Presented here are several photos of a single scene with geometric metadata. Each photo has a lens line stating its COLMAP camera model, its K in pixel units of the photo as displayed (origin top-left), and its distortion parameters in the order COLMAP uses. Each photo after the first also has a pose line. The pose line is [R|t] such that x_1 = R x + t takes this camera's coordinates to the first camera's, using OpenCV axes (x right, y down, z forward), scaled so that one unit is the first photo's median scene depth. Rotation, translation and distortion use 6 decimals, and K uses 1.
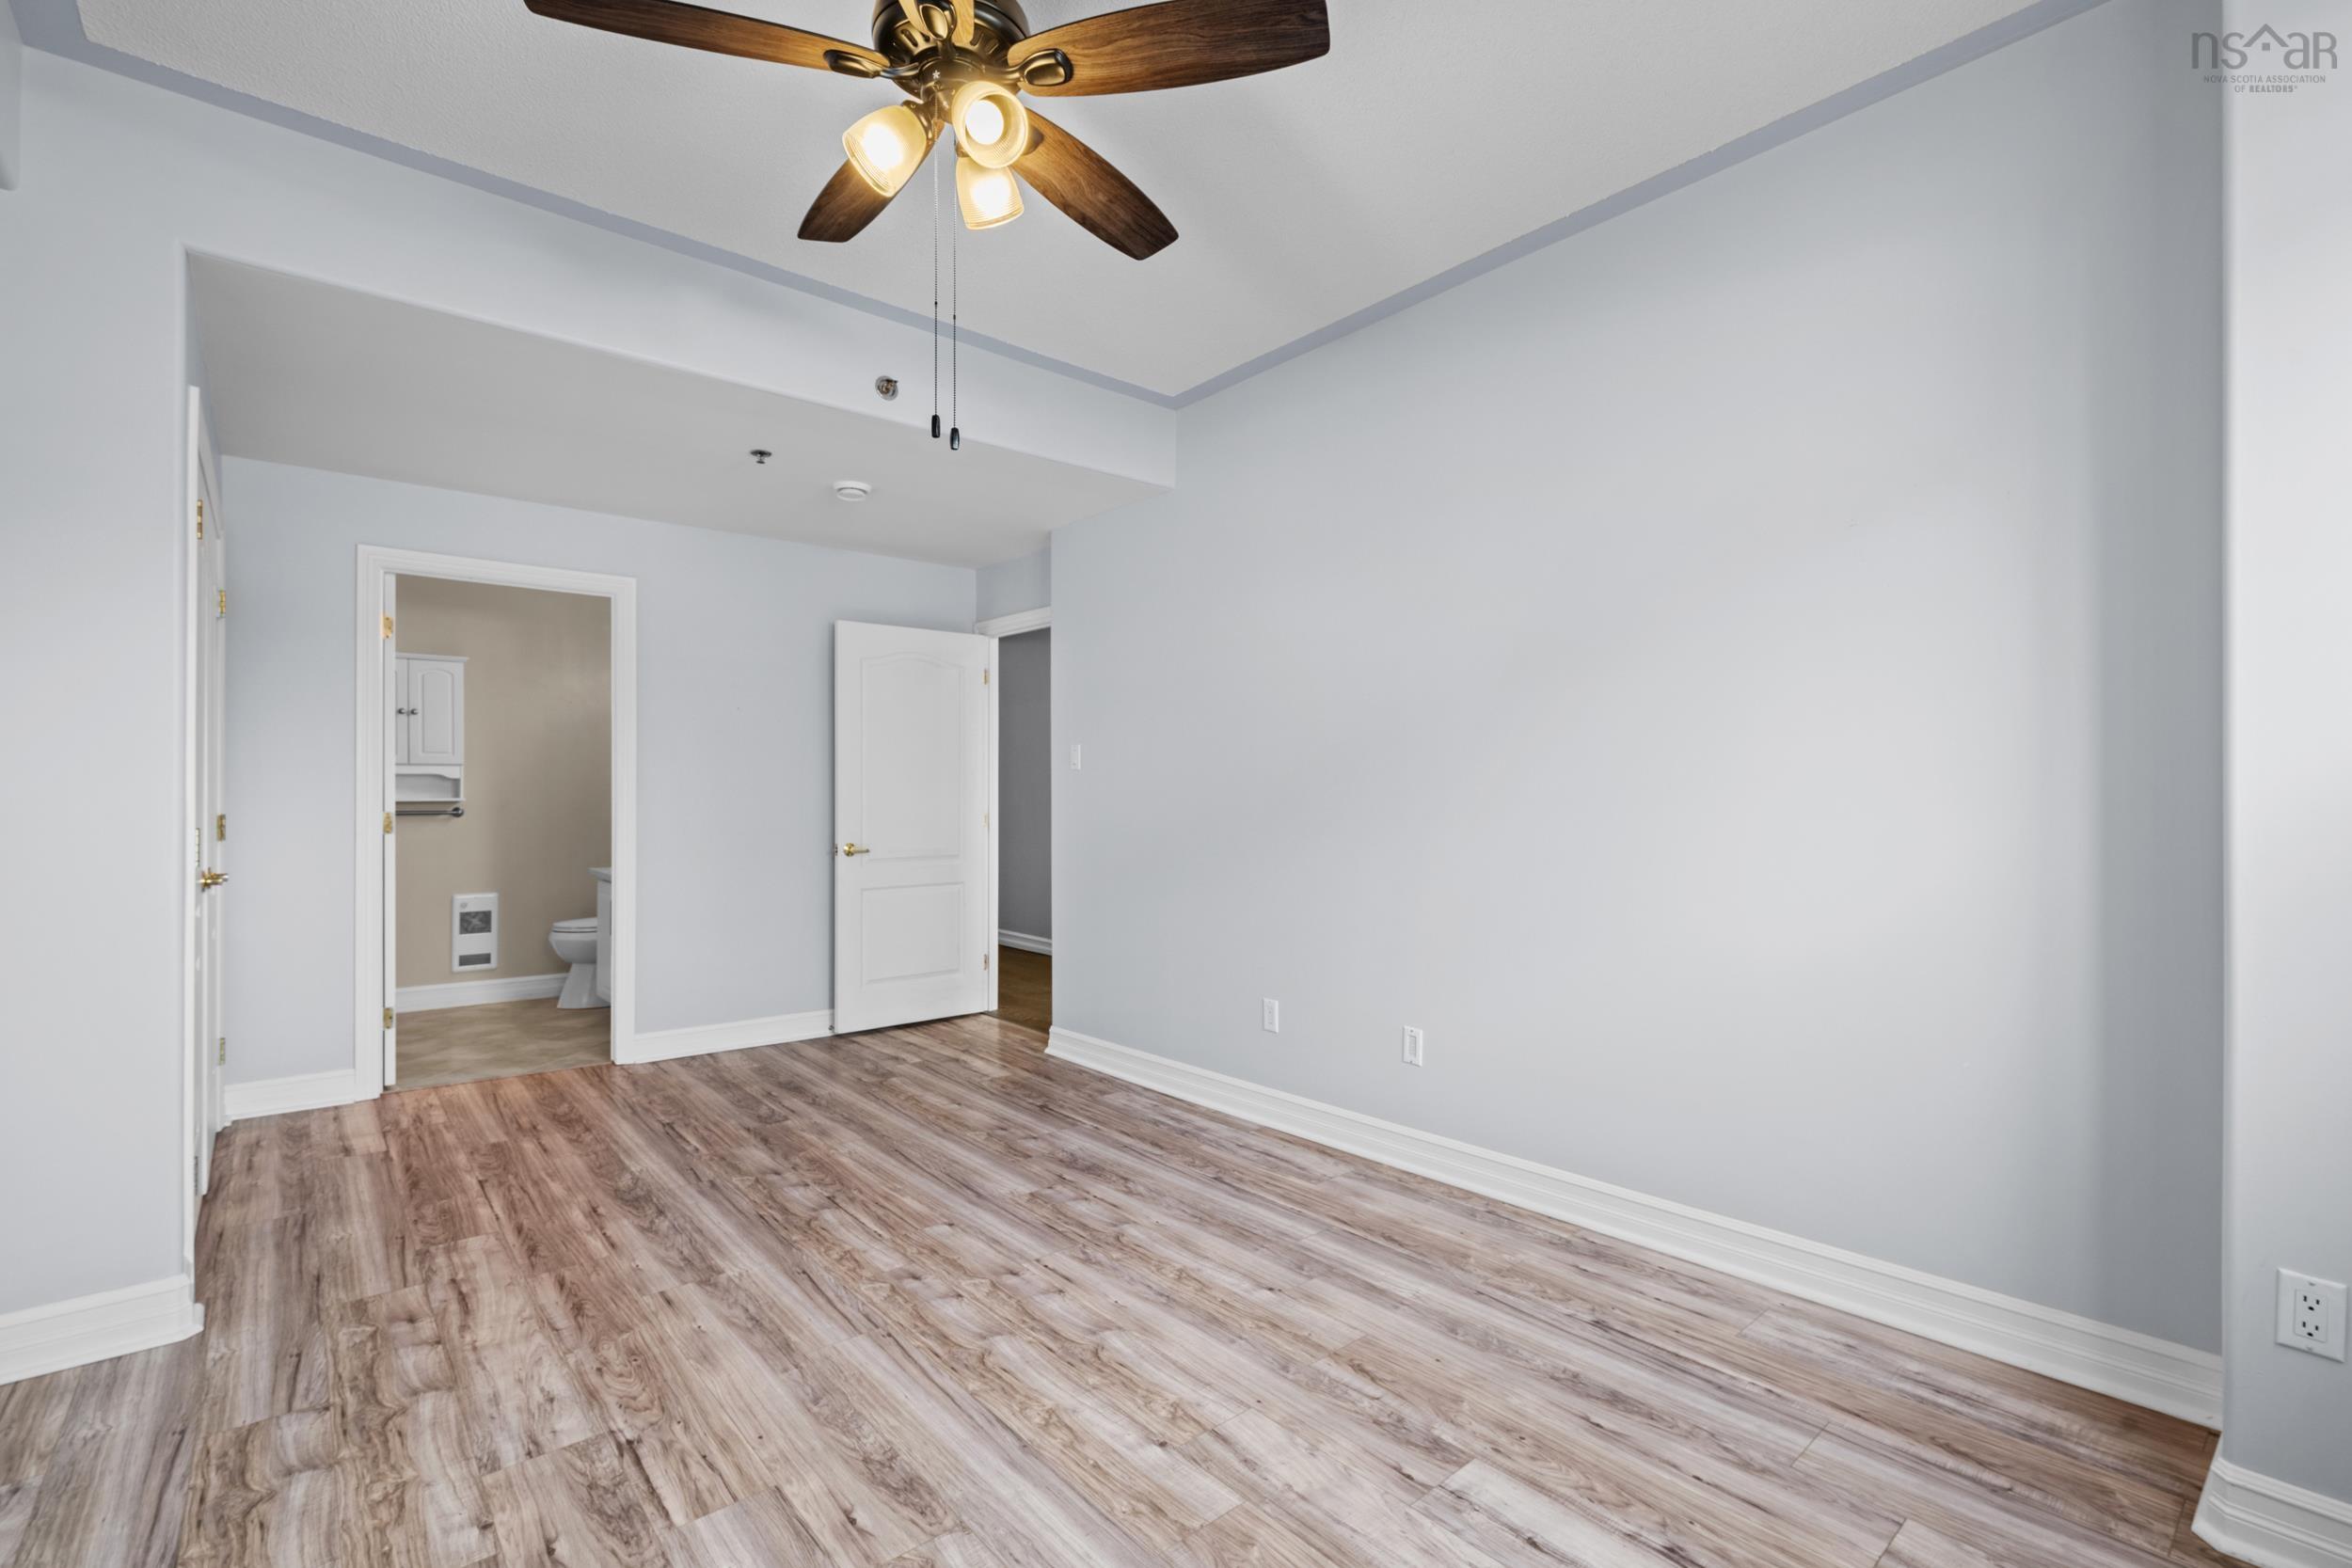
lens RADIAL K [[1050.5, 0, 1175.6], [0, 1050.5, 779.1], [0, 0, 1]] dist [0.000461, 0.000211]
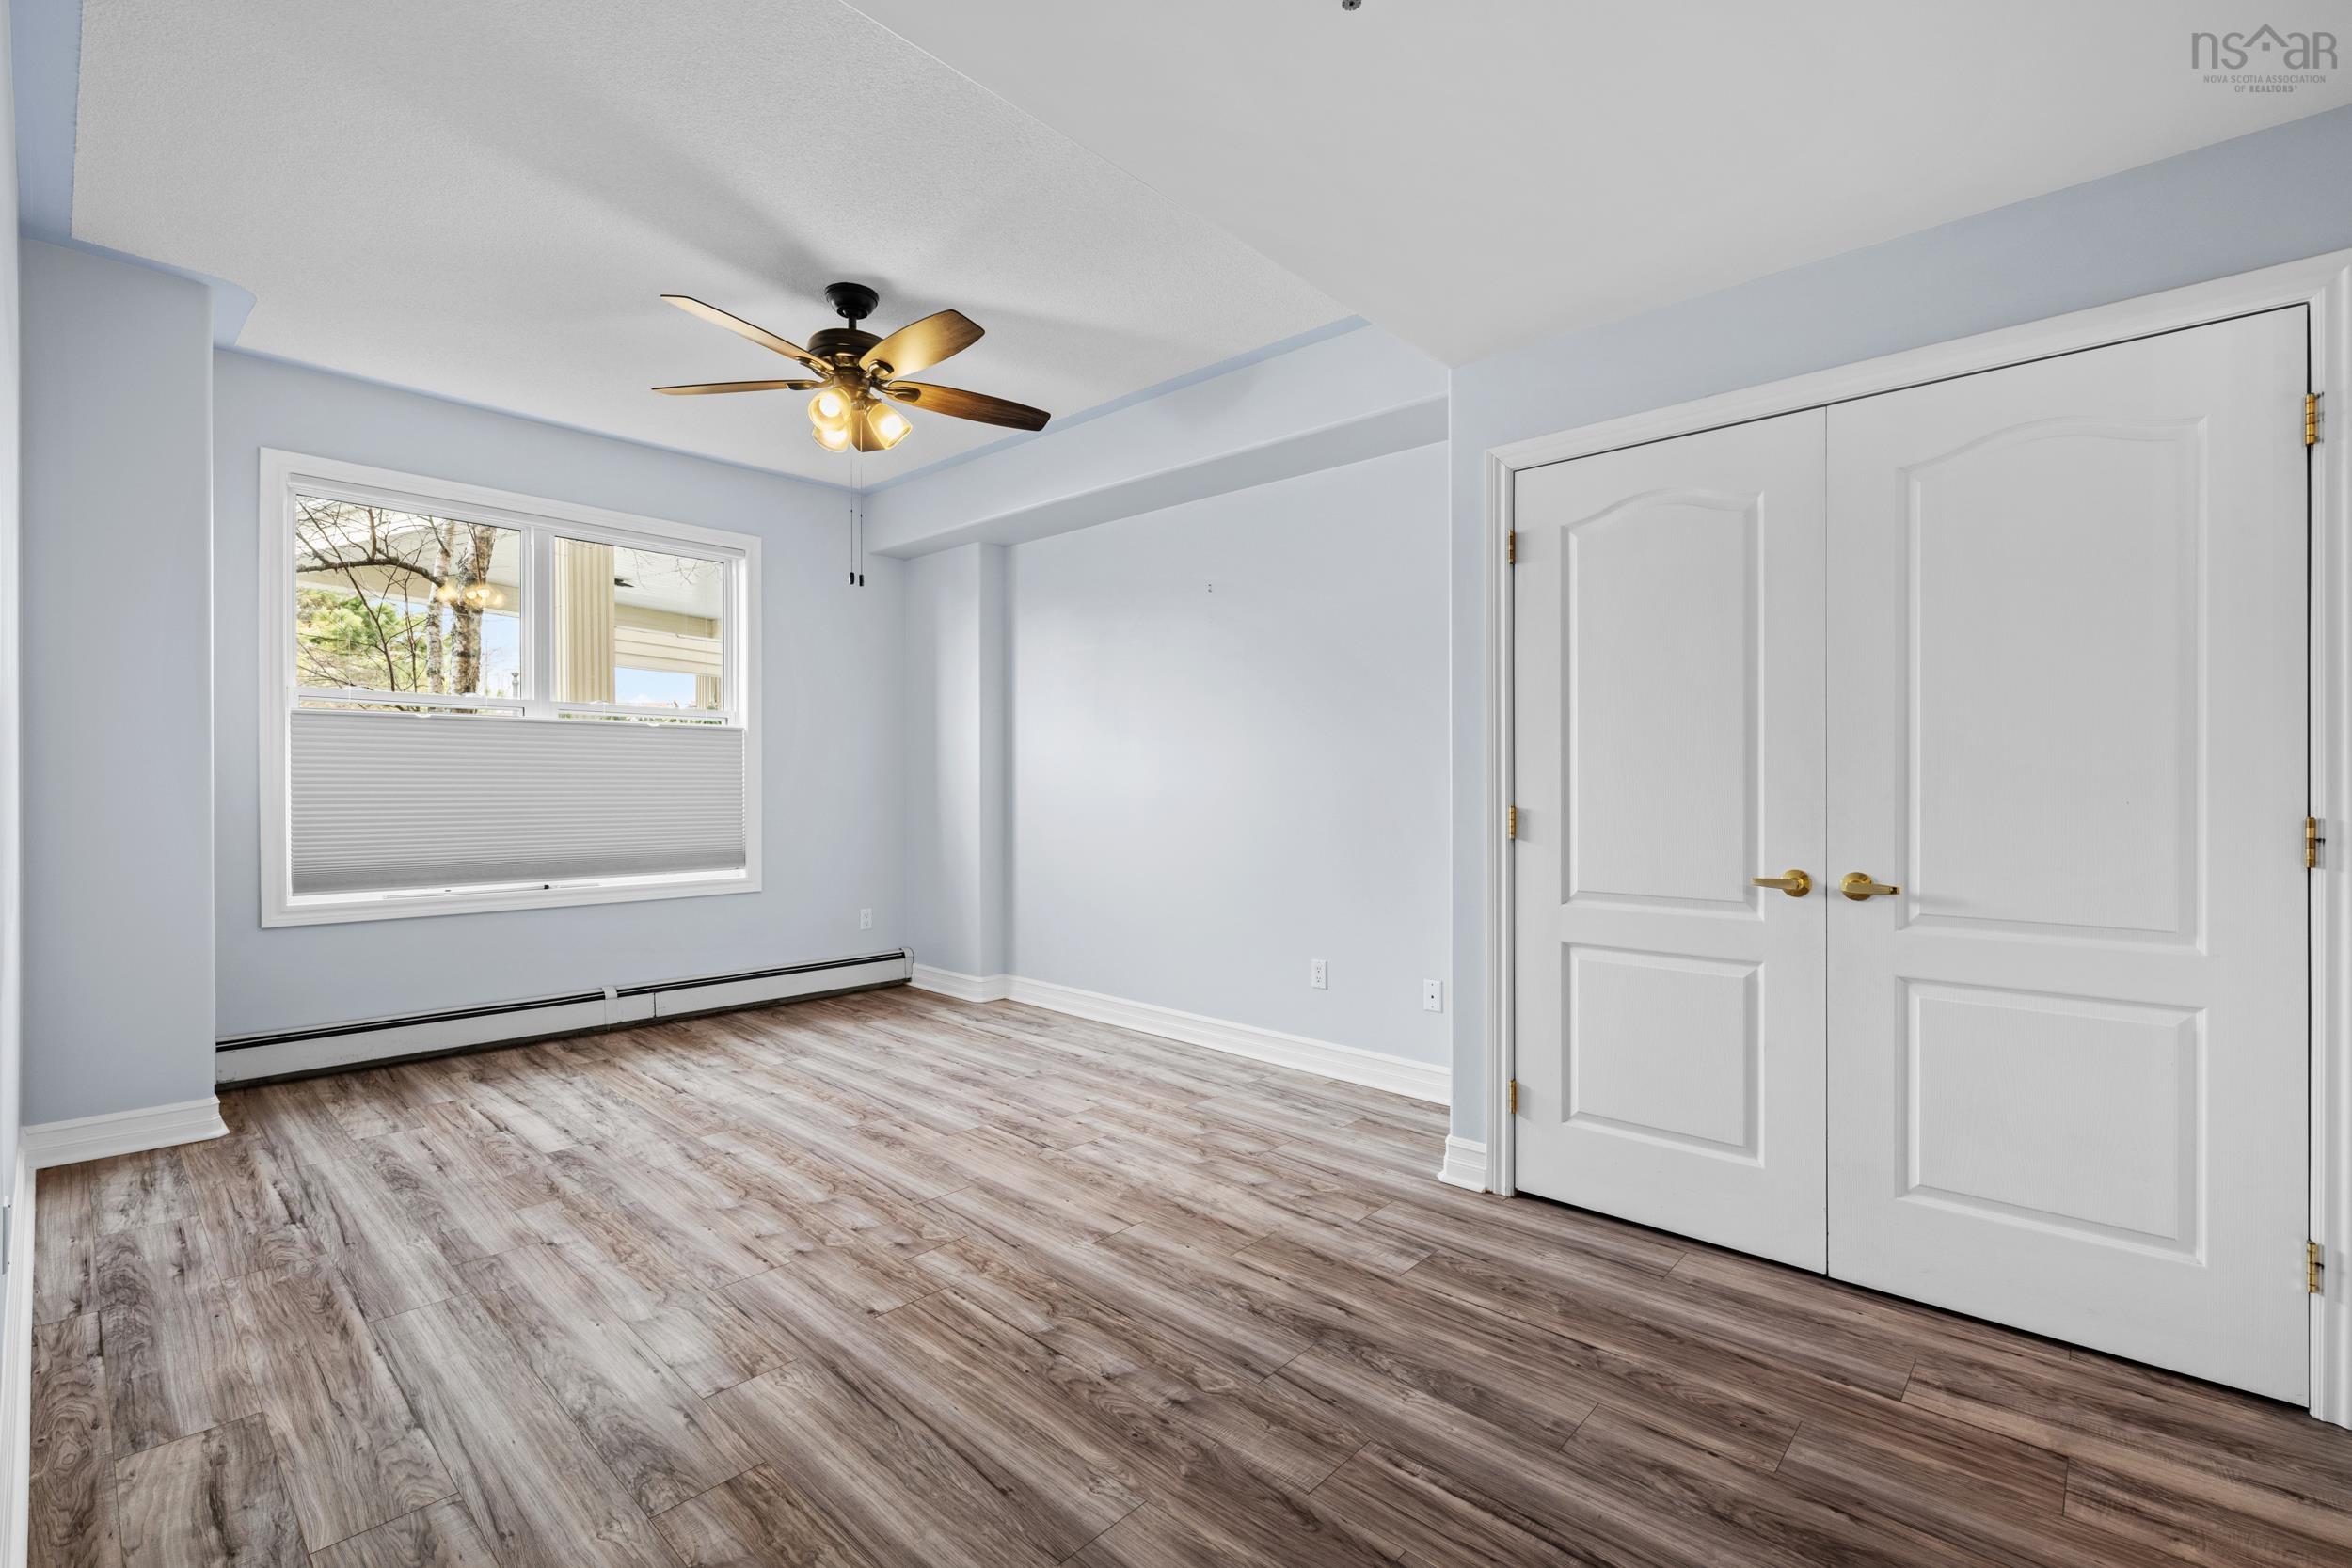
lens RADIAL K [[1050.5, 0, 1175.6], [0, 1050.5, 779.1], [0, 0, 1]] dist [0.000461, 0.000211]
pose [[-0.992843, -0.004300, -0.119348, -0.446529], [-0.002492, 0.999880, -0.015298, 0.038769], [0.119400, -0.014891, -0.992735, 2.355455]]
